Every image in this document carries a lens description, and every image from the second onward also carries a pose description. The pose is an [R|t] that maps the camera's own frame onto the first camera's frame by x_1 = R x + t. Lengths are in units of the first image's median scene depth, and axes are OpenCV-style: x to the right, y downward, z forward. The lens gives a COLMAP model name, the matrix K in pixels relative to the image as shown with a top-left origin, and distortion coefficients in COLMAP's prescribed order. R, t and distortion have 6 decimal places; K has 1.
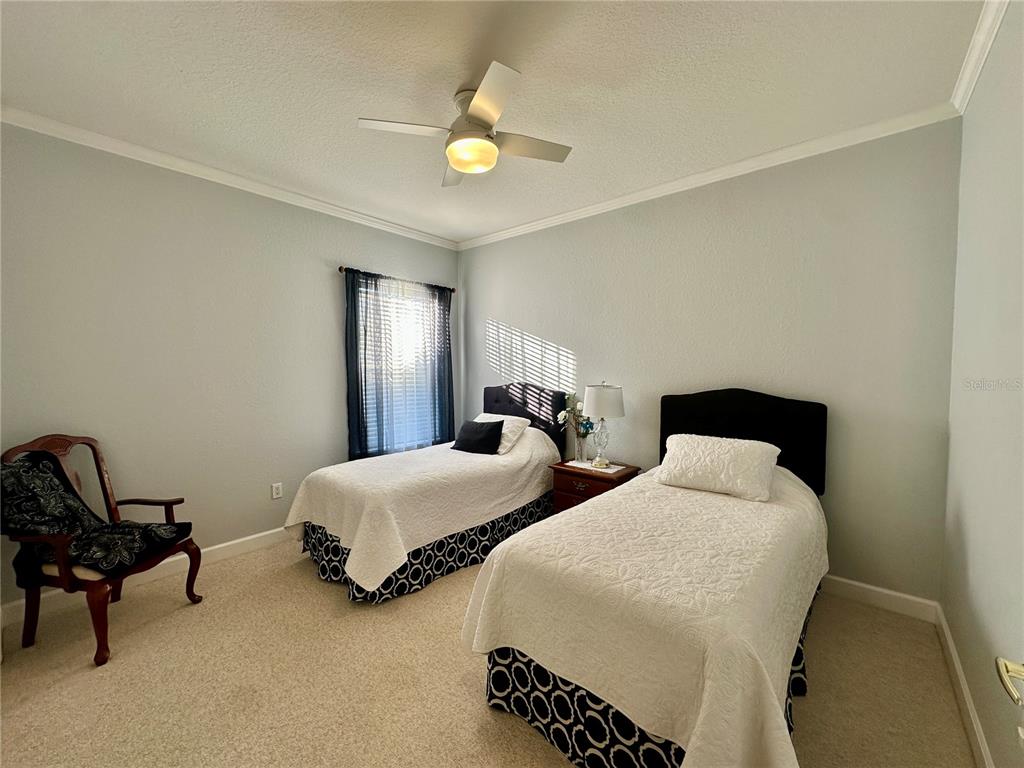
lens RADIAL K [[405.5, 0, 512.3], [0, 405.5, 384.9], [0, 0, 1]] dist [-0.004487, 0.000704]
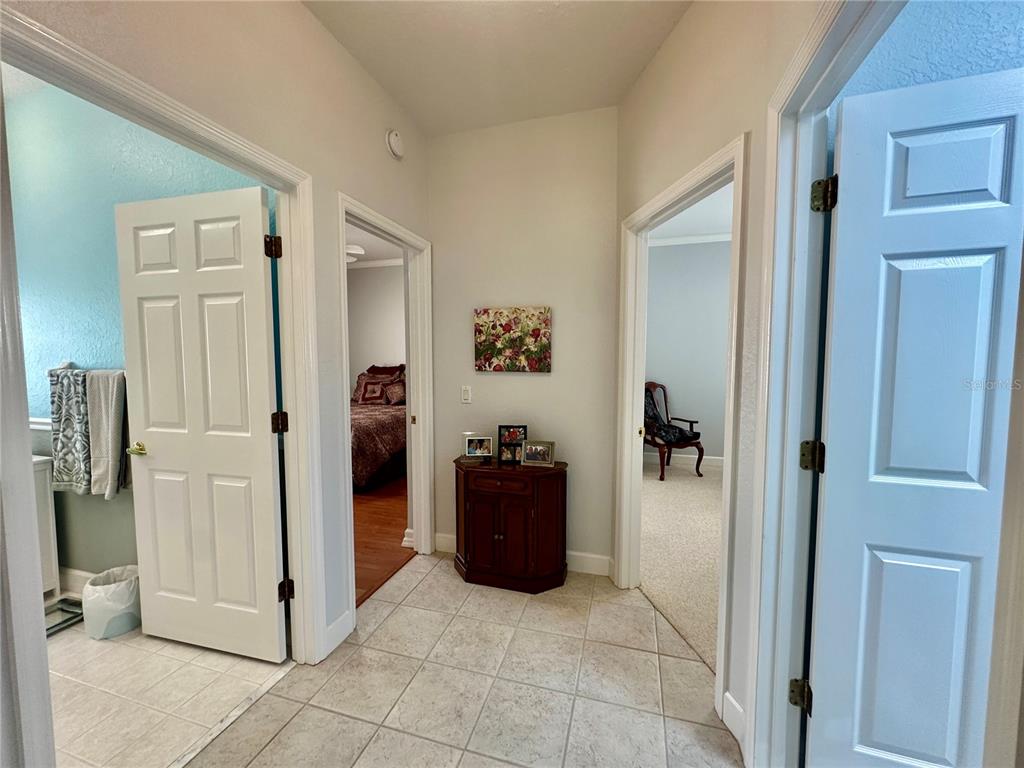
lens RADIAL K [[405.5, 0, 516.1], [0, 405.5, 379.4], [0, 0, 1]] dist [-0.004487, 0.000704]
pose [[0.405949, 0.060721, -0.911876, 0.549702], [-0.033010, 0.998113, 0.051768, 0.018979], [0.913299, 0.009086, 0.407188, -0.541782]]
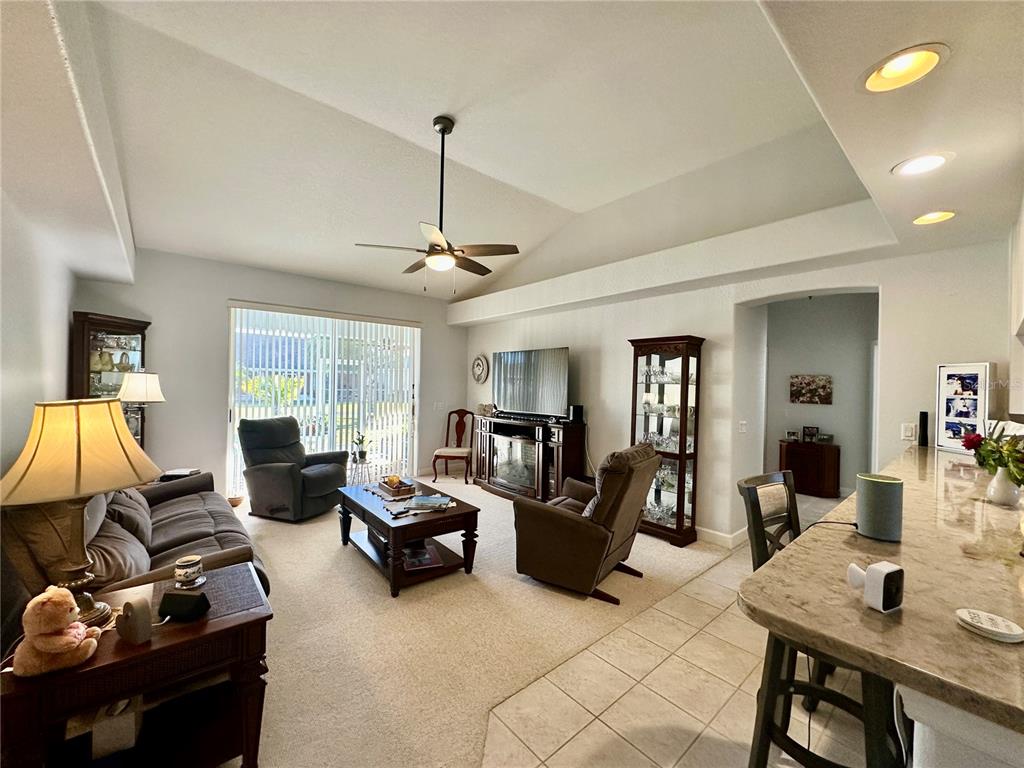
lens RADIAL K [[405.5, 0, 517.3], [0, 405.5, 381.0], [0, 0, 1]] dist [-0.004487, 0.000704]
pose [[-0.150801, -0.006879, -0.988540, 2.991387], [-0.058889, 0.998262, 0.002036, 0.018050], [0.986809, 0.058521, -0.150944, -1.920606]]
